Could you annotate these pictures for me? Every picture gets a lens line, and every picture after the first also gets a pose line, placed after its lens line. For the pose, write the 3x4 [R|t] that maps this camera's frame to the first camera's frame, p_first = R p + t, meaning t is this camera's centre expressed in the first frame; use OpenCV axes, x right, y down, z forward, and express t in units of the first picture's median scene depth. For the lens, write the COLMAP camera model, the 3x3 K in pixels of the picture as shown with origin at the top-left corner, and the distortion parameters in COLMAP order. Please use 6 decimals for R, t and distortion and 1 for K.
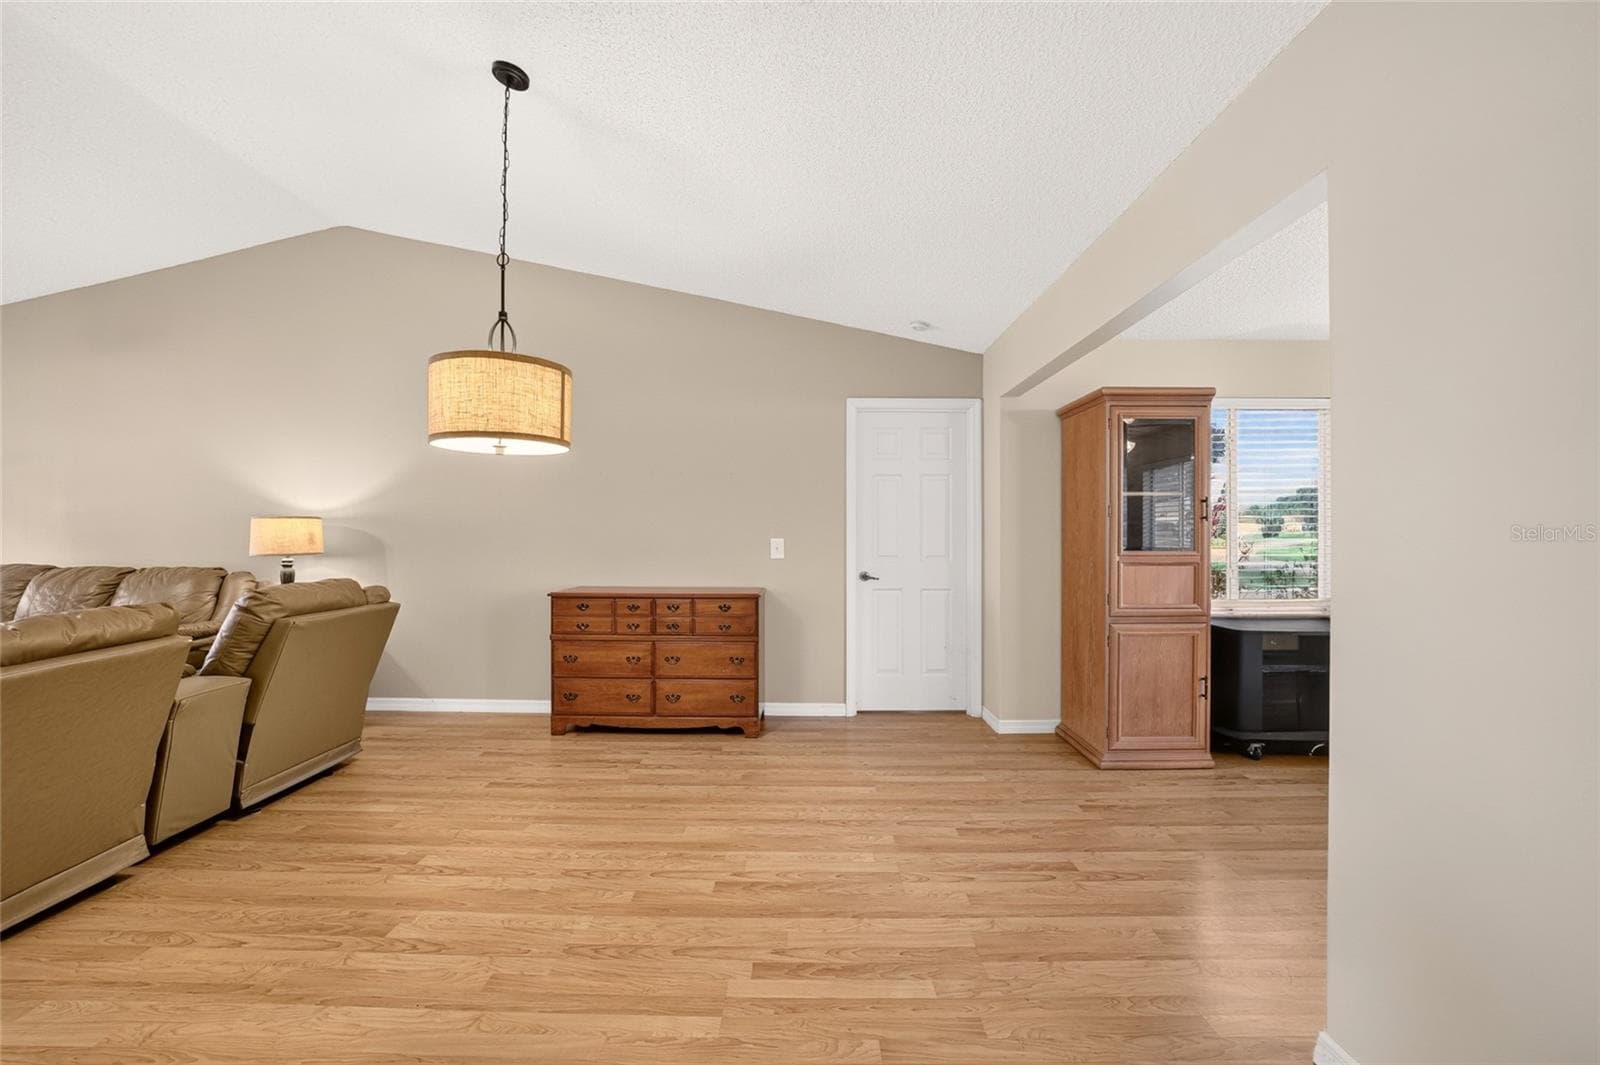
lens RADIAL K [[625.4, 0, 798.2], [0, 625.4, 531.9], [0, 0, 1]] dist [-0.037797, 0.009116]
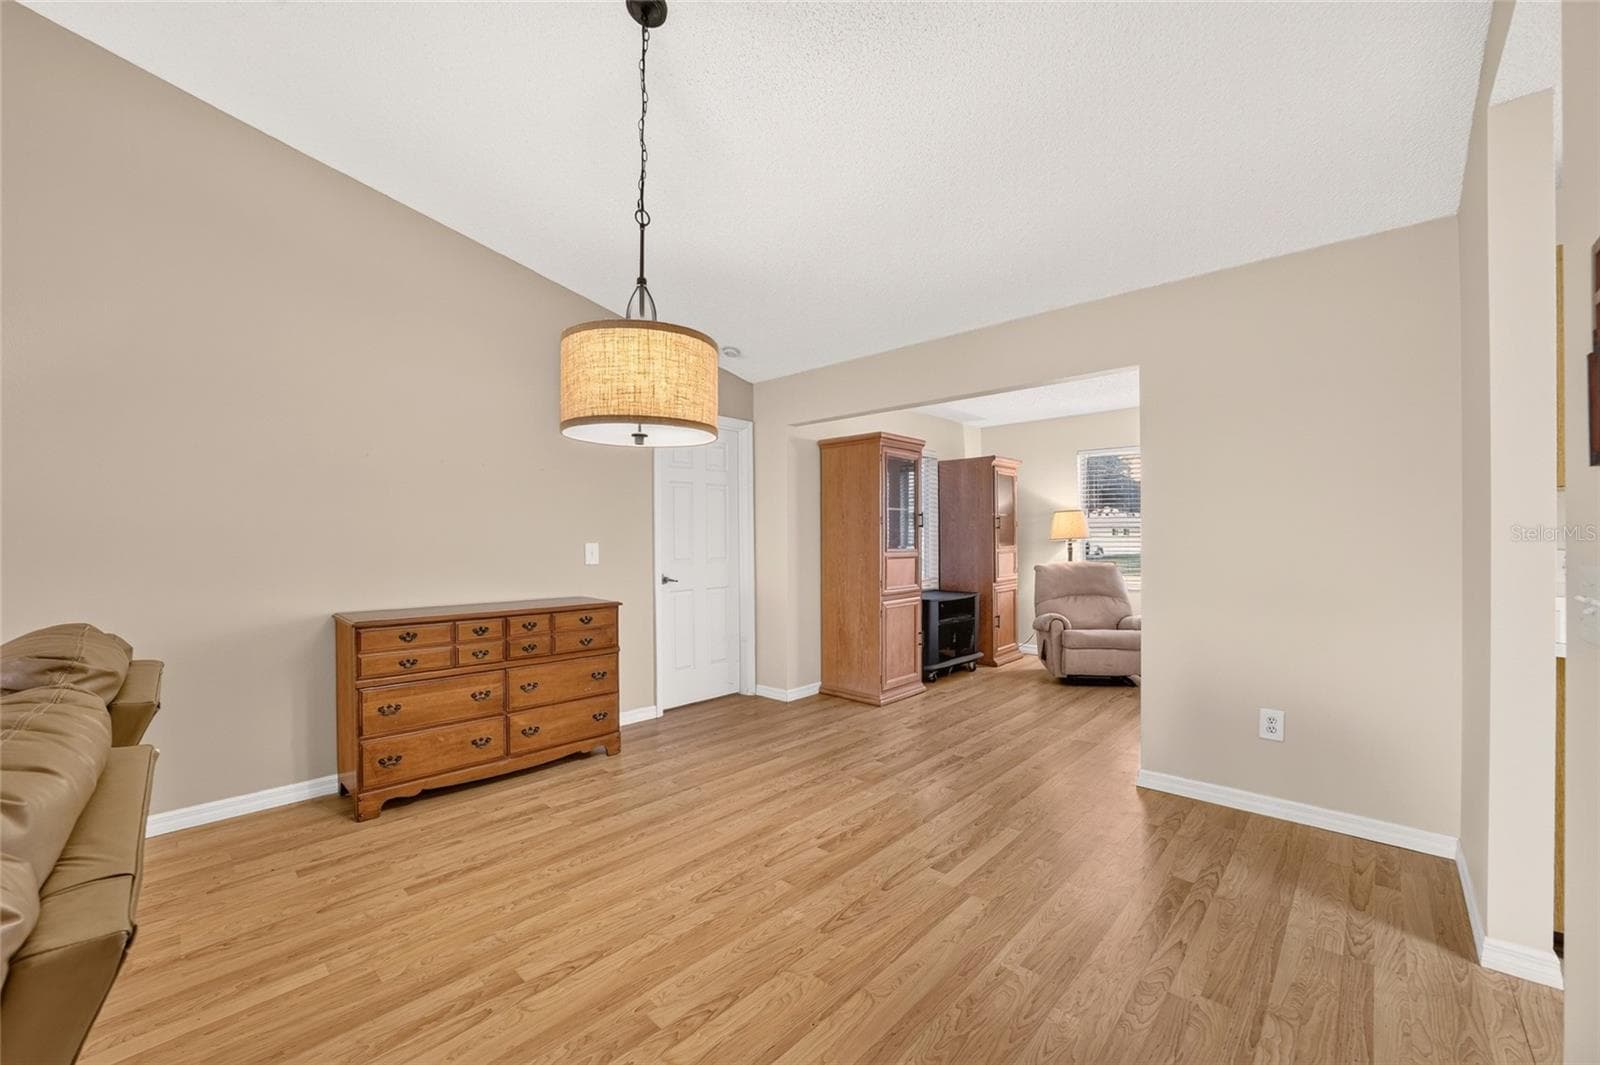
lens RADIAL K [[631.3, 0, 804.7], [0, 631.3, 541.2], [0, 0, 1]] dist [-0.039835, 0.009756]
pose [[0.672847, -0.006389, 0.739754, -0.698640], [0.001790, 0.999974, 0.007009, 0.001652], [-0.739780, -0.003392, 0.672841, 0.179672]]
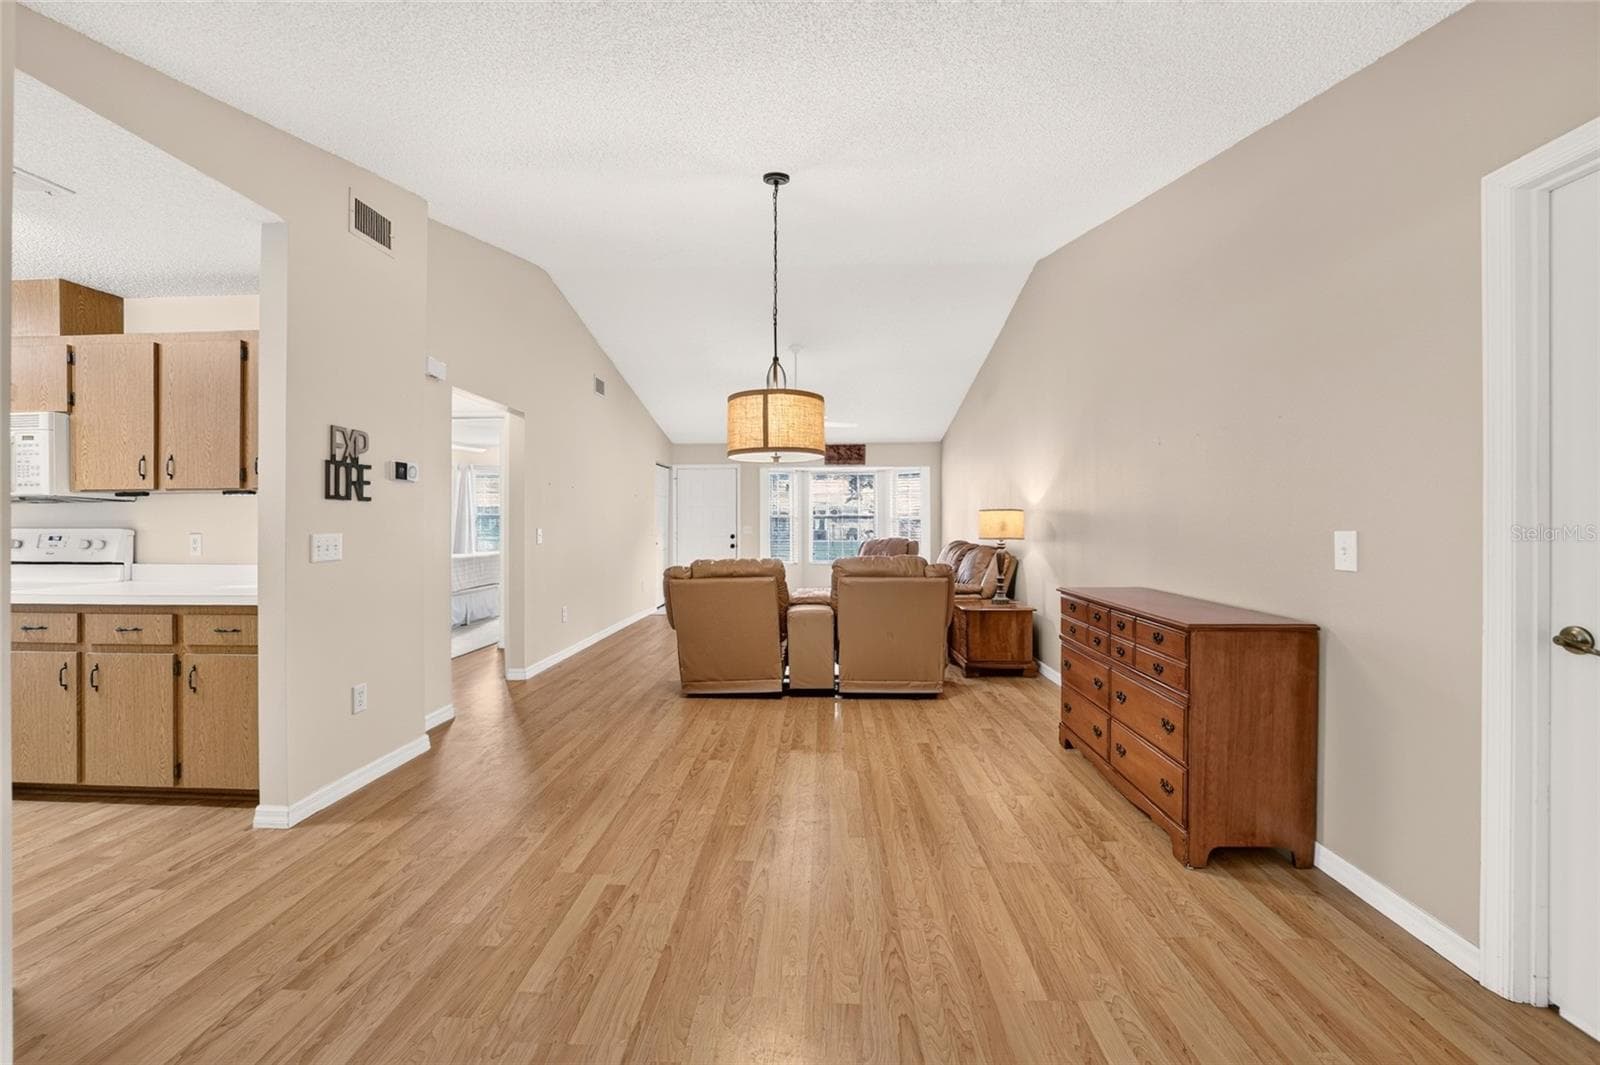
lens RADIAL K [[626.9, 0, 801.3], [0, 626.9, 522.2], [0, 0, 1]] dist [-0.037130, 0.009108]
pose [[-0.025398, -0.001787, -0.999676, 0.633989], [0.003116, 0.999993, -0.001866, 0.003896], [0.999673, -0.003163, -0.025393, 0.784518]]
